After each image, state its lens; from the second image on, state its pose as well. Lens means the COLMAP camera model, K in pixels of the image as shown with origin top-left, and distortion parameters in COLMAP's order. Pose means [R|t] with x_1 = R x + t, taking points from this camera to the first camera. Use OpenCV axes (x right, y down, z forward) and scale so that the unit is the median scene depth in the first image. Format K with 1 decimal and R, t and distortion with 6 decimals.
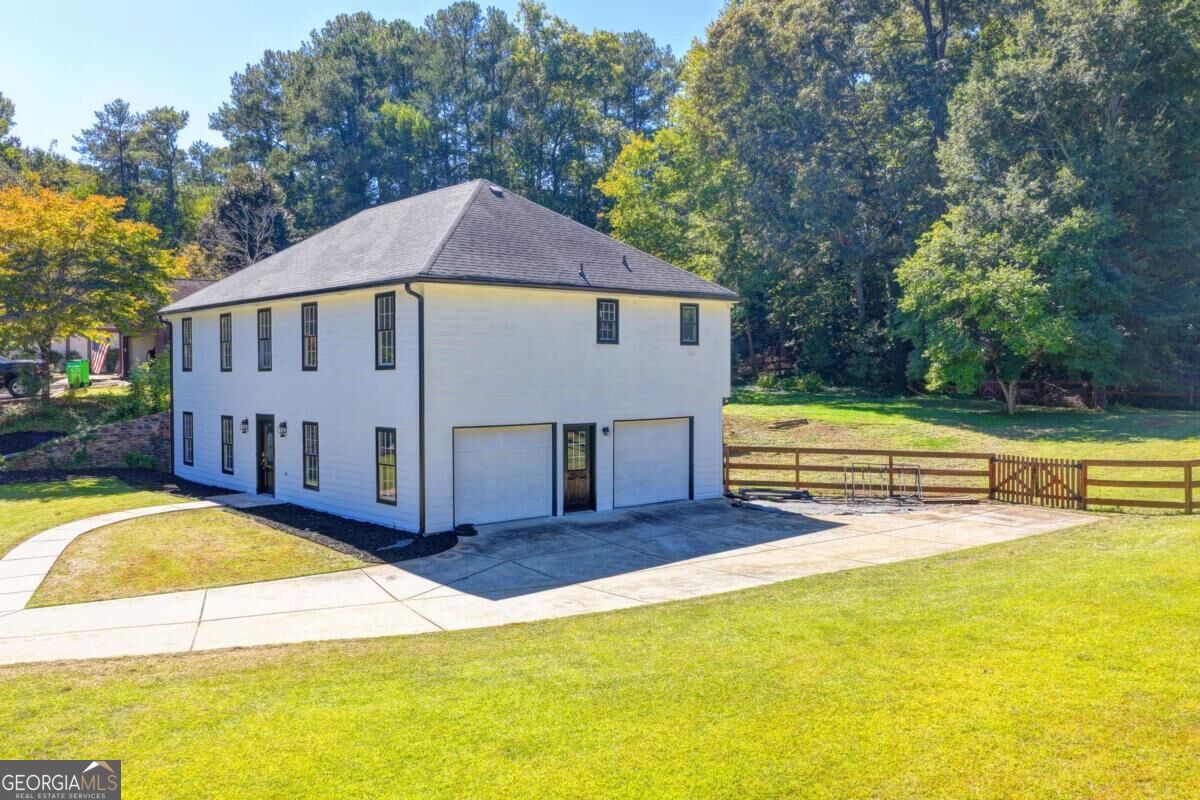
lens RADIAL K [[992.1, 0, 600.0], [0, 992.1, 400.0], [0, 0, 1]] dist [-0.007385, 0.019472]
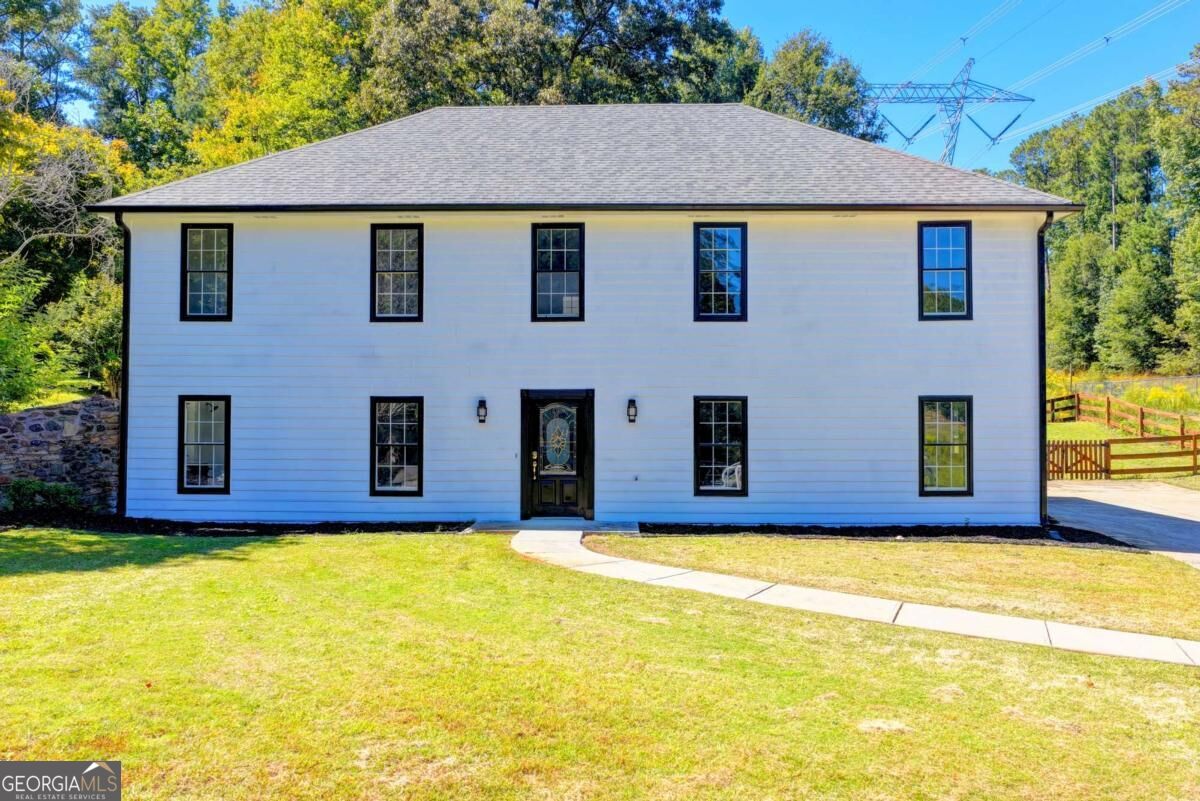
lens RADIAL K [[999.0, 0, 600.0], [0, 999.0, 400.5], [0, 0, 1]] dist [0.000223, 0.006472]
pose [[0.676388, 0.021130, 0.736242, -0.659887], [0.016556, 0.998900, -0.043878, 0.041665], [-0.736359, 0.041868, 0.675294, 0.461475]]
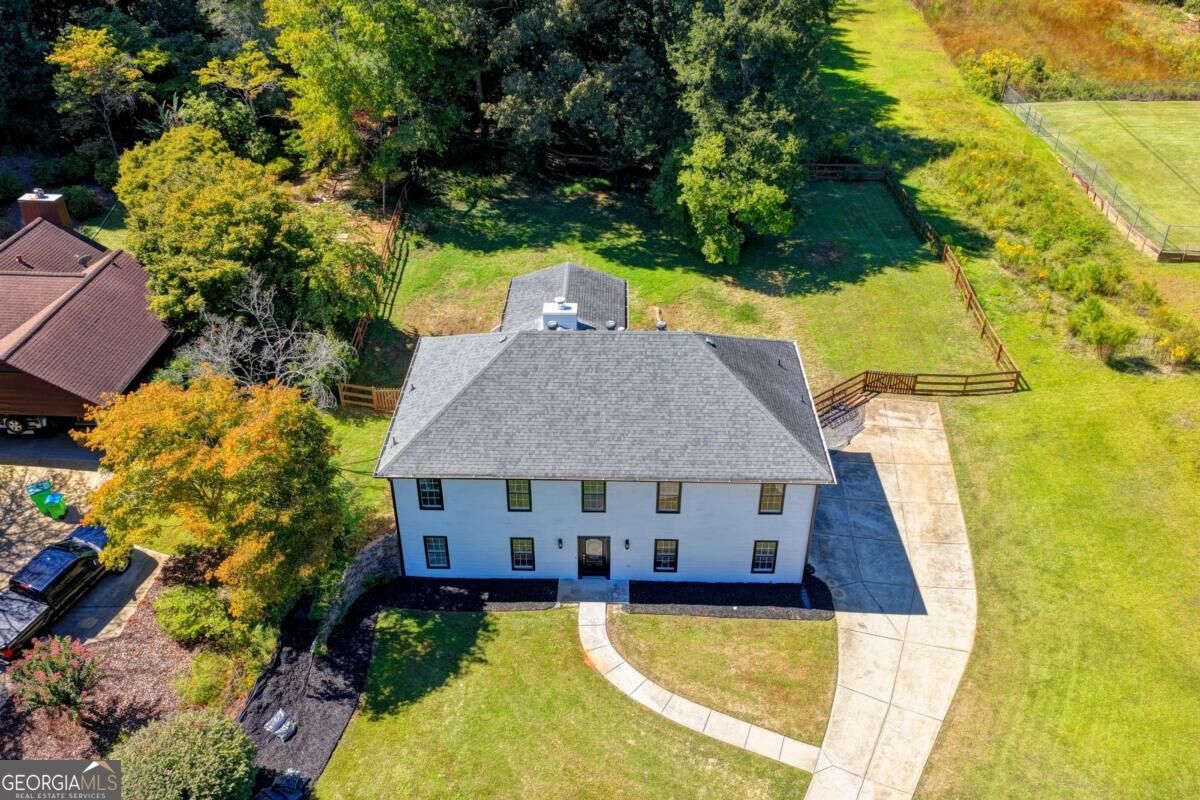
lens RADIAL K [[990.9, 0, 600.0], [0, 990.9, 400.0], [0, 0, 1]] dist [-0.012481, 0.036470]
pose [[0.672512, -0.404701, 0.619633, -0.942596], [0.017766, 0.845831, 0.533156, -0.752657], [-0.739873, -0.347545, 0.576021, 0.210162]]
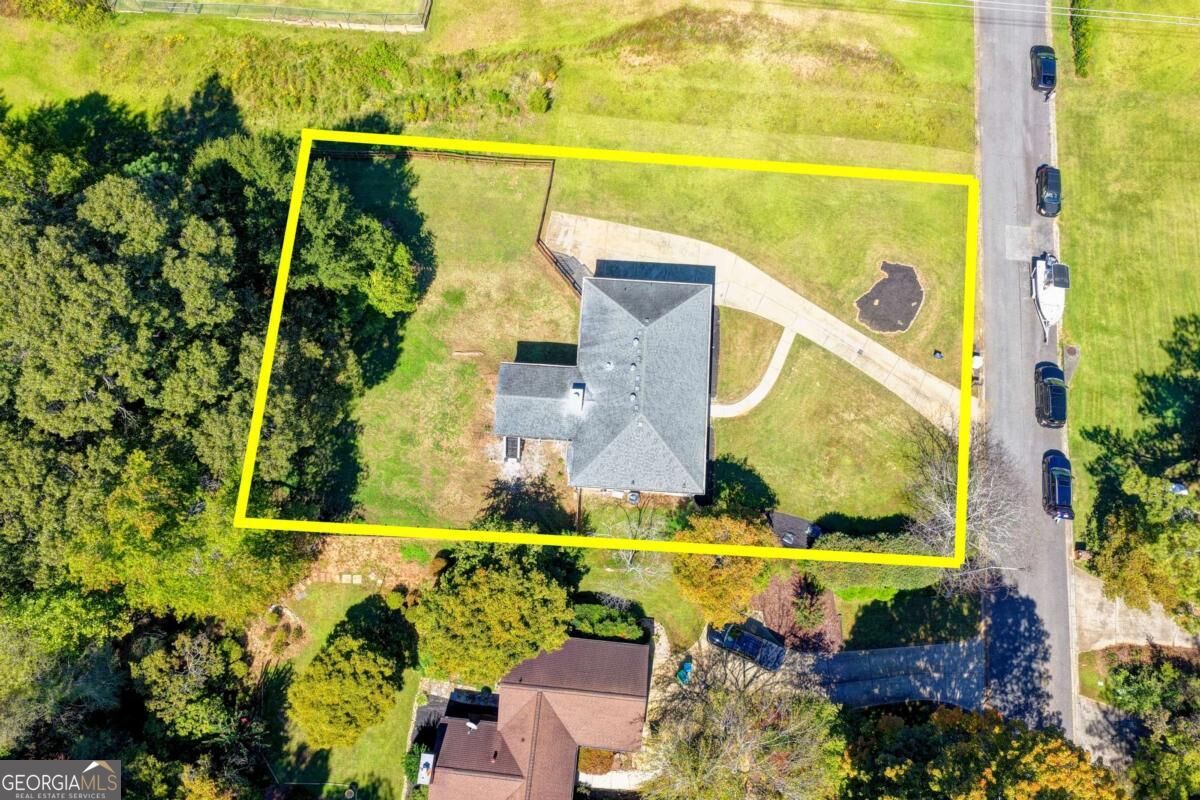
lens RADIAL K [[990.9, 0, 600.0], [0, 990.9, 400.0], [0, 0, 1]] dist [-0.012481, 0.036470]
pose [[-0.709654, -0.678661, 0.189234, -0.571720], [0.017949, 0.251087, 0.967798, -2.357093], [-0.704321, 0.690199, -0.166004, 1.409043]]
